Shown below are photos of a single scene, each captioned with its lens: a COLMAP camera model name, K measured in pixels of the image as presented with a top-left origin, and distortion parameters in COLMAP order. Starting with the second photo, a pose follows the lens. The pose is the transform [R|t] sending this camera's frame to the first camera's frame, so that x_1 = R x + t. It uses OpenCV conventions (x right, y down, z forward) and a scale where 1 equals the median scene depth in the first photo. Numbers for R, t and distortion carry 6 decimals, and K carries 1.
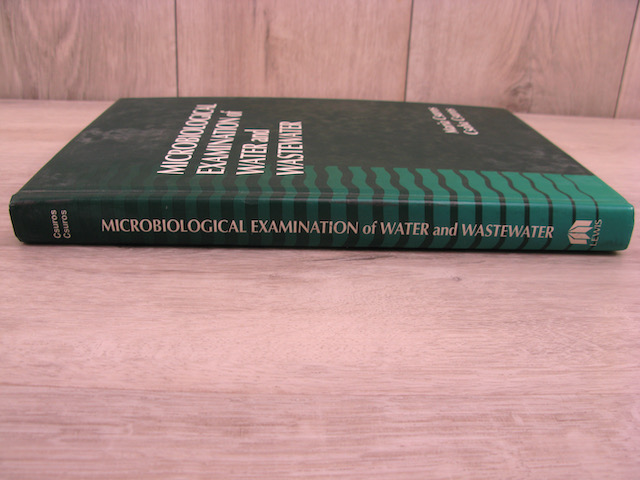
lens RADIAL K [[635.2, 0, 320.0], [0, 635.2, 240.0], [0, 0, 1]] dist [-0.226980, 0.225409]
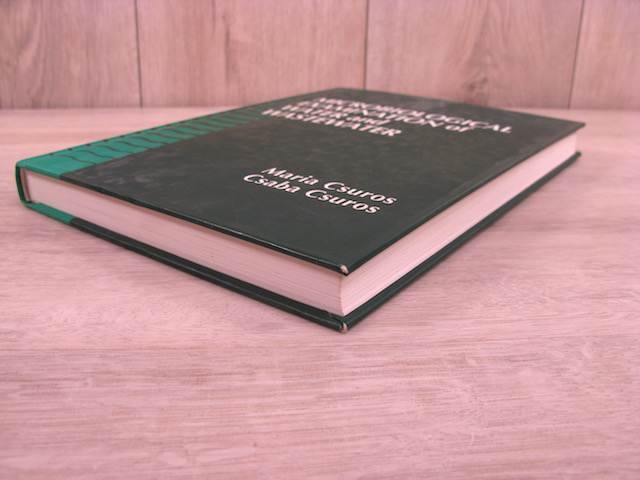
lens RADIAL K [[635.2, 0, 320.0], [0, 635.2, 240.0], [0, 0, 1]] dist [-0.226980, 0.225409]
pose [[0.998397, -0.039920, 0.040123, 0.032396], [0.041340, 0.998525, -0.035191, 0.100967], [-0.038659, 0.036793, 0.998575, -0.029447]]
